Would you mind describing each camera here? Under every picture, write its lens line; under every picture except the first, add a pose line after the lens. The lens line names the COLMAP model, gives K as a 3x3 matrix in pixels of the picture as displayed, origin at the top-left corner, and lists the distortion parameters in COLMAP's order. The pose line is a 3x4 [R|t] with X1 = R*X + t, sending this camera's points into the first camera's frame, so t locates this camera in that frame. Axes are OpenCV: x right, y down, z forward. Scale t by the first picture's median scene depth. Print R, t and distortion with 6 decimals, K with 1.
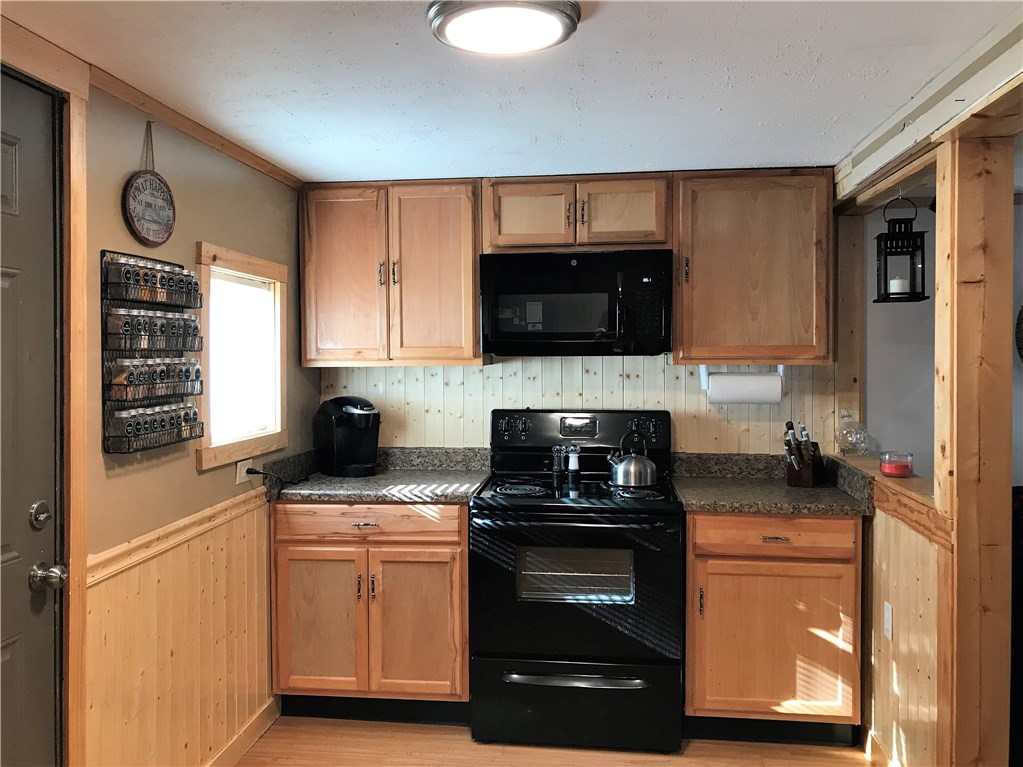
lens RADIAL K [[839.5, 0, 509.4], [0, 839.5, 380.1], [0, 0, 1]] dist [0.016462, -0.033138]
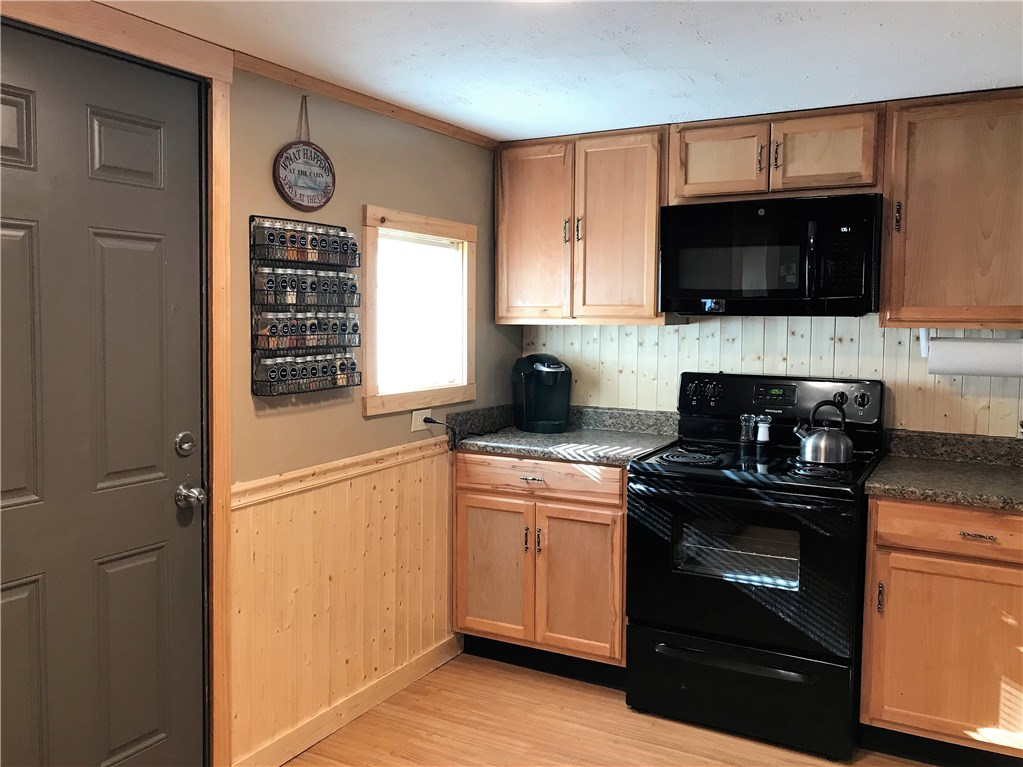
lens RADIAL K [[858.4, 0, 513.5], [0, 858.4, 385.8], [0, 0, 1]] dist [0.013191, -0.020244]
pose [[0.926431, 0.041818, -0.374135, 0.190381], [-0.022437, 0.998178, 0.056008, 0.000696], [0.375795, -0.043493, 0.925681, 0.035416]]
